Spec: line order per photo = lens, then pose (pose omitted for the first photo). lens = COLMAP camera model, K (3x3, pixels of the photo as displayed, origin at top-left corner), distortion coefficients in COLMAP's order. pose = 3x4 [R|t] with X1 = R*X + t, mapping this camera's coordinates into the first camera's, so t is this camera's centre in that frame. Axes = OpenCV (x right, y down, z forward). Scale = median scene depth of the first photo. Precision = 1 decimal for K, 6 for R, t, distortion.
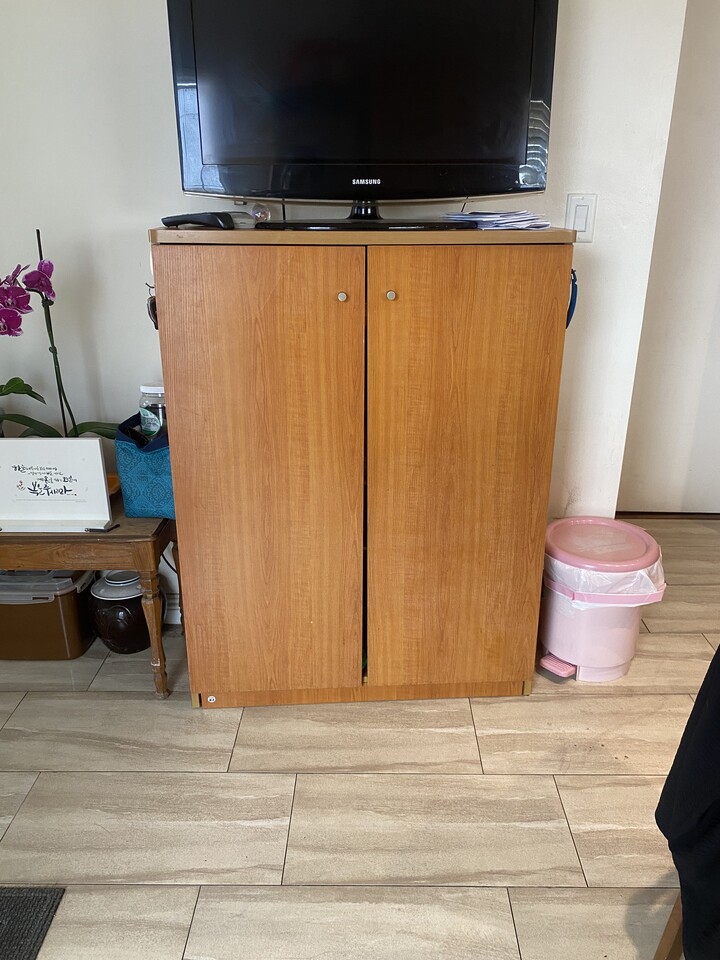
lens RADIAL K [[732.3, 0, 365.7], [0, 732.3, 474.0], [0, 0, 1]] dist [0.004207, 0.002306]
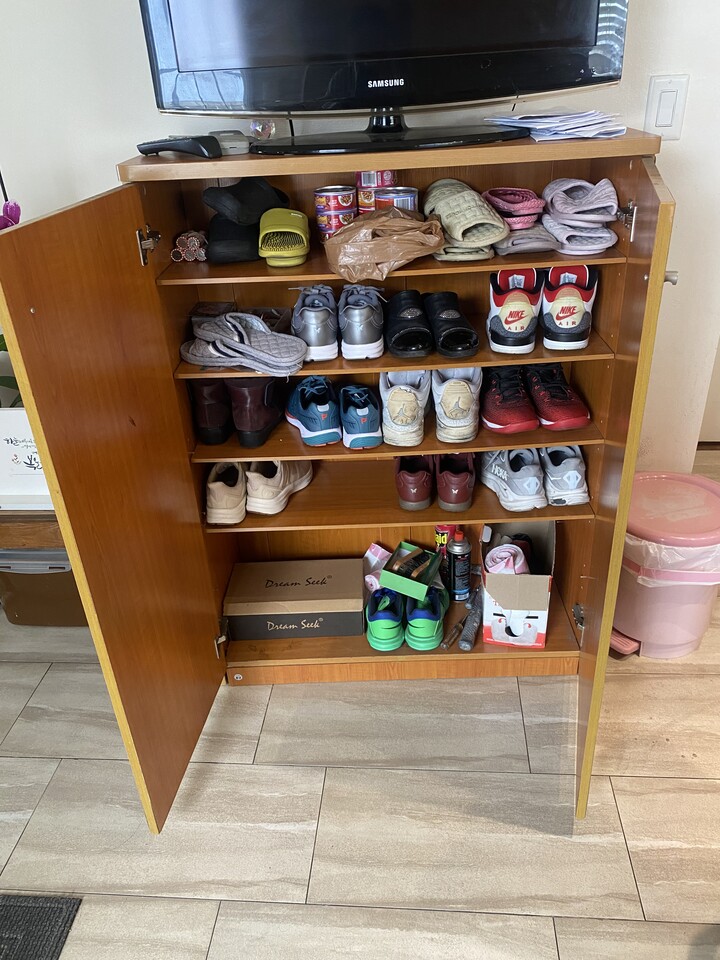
lens RADIAL K [[732.3, 0, 362.4], [0, 732.3, 479.8], [0, 0, 1]] dist [0.004207, 0.002306]
pose [[0.996137, -0.010334, -0.087199, 0.038331], [0.023916, 0.987438, 0.156184, -0.100477], [0.084490, -0.157666, 0.983871, 0.155951]]
